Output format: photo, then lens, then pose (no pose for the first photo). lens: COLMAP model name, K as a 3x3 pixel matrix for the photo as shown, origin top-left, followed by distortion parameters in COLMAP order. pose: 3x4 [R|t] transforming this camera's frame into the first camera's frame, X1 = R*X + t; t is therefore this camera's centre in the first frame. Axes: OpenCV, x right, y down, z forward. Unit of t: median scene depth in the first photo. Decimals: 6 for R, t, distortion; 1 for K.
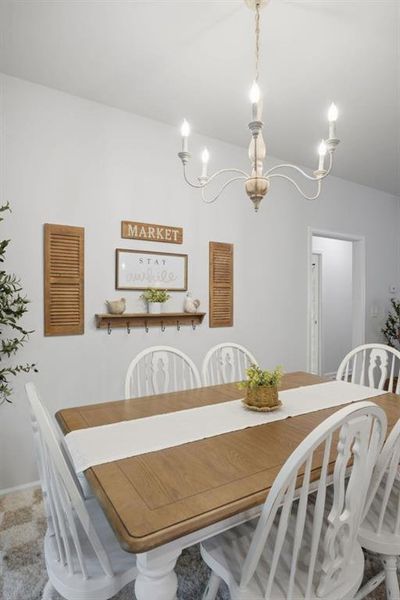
lens RADIAL K [[353.2, 0, 196.7], [0, 353.2, 298.4], [0, 0, 1]] dist [-0.007308, 0.000573]
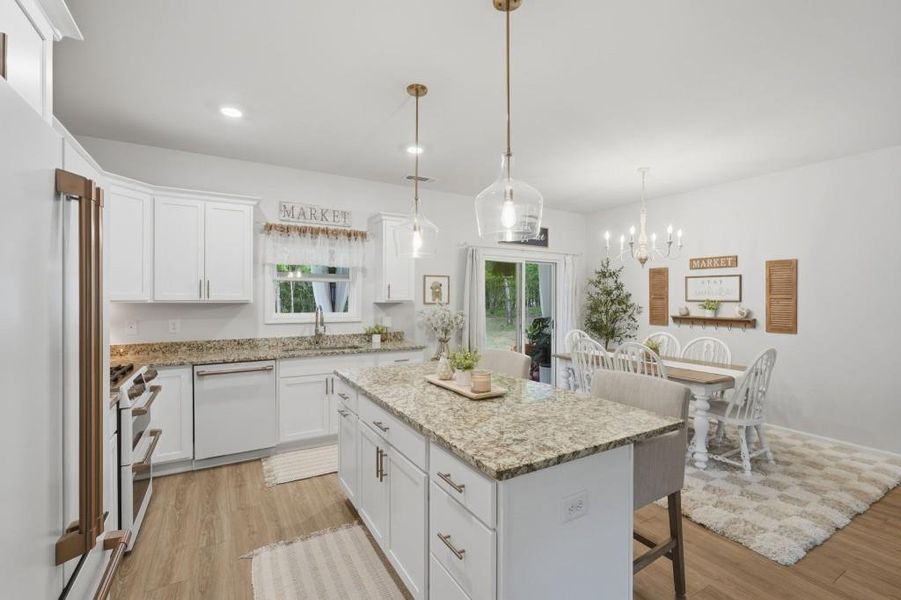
lens RADIAL K [[397.4, 0, 450.8], [0, 397.4, 299.7], [0, 0, 1]] dist [-0.010286, 0.005382]
pose [[-0.042727, 0.006829, -0.999063, 1.619343], [0.003641, 0.999971, 0.006680, -0.046471], [0.999080, -0.003353, -0.042751, -0.029331]]
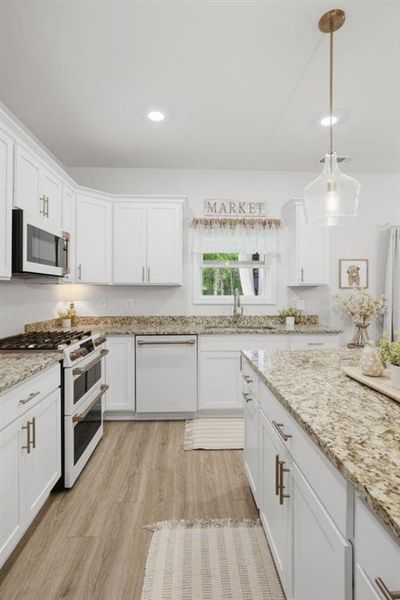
lens RADIAL K [[308.7, 0, 201.0], [0, 308.7, 290.0], [0, 0, 1]] dist [-0.011657, 0.004286]
pose [[-0.504546, 0.001564, -0.863383, 1.337308], [0.005058, 0.999987, -0.001145, -0.009523], [0.863370, -0.004945, -0.504547, -0.066145]]
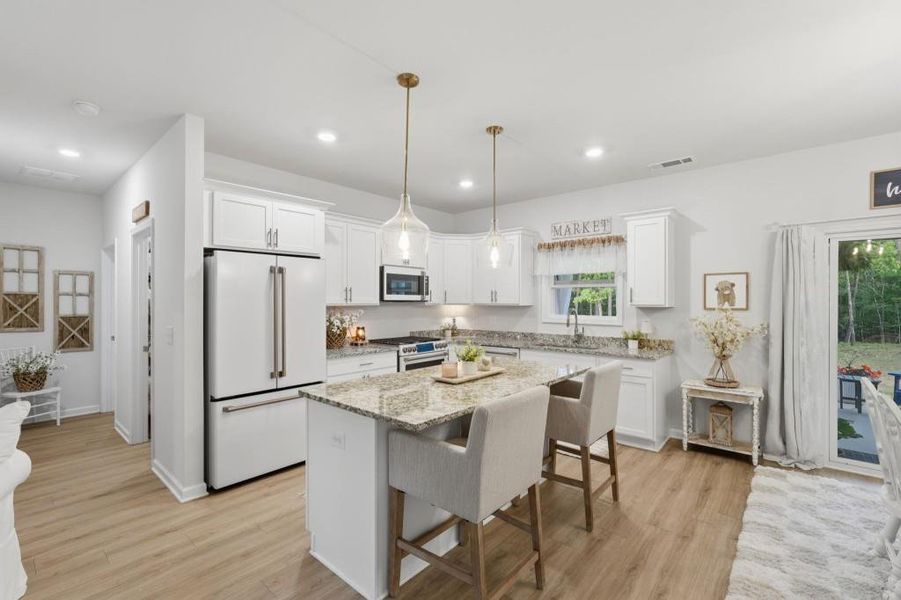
lens RADIAL K [[397.4, 0, 451.5], [0, 397.4, 299.4], [0, 0, 1]] dist [-0.010286, 0.005382]
pose [[-0.959561, 0.000829, -0.281501, 1.126007], [0.003579, 0.999951, -0.009256, -0.042554], [0.281479, -0.009889, -0.959516, 0.889242]]
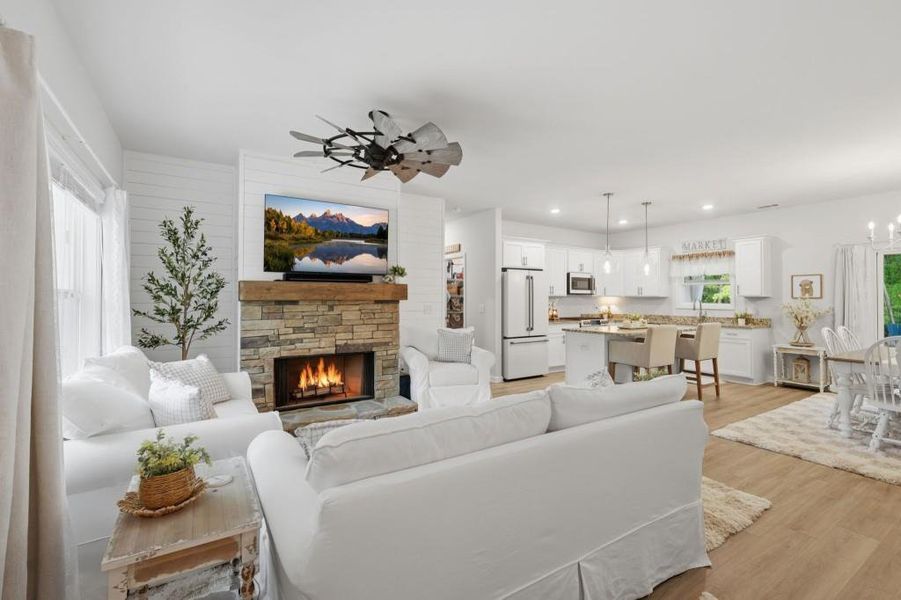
lens RADIAL K [[397.4, 0, 455.7], [0, 397.4, 292.9], [0, 0, 1]] dist [-0.010286, 0.005382]
pose [[-0.999999, -0.000263, 0.001497, 1.720692], [-0.000297, 0.999747, -0.022484, 0.004124], [-0.001490, -0.022484, -0.999746, 1.983567]]
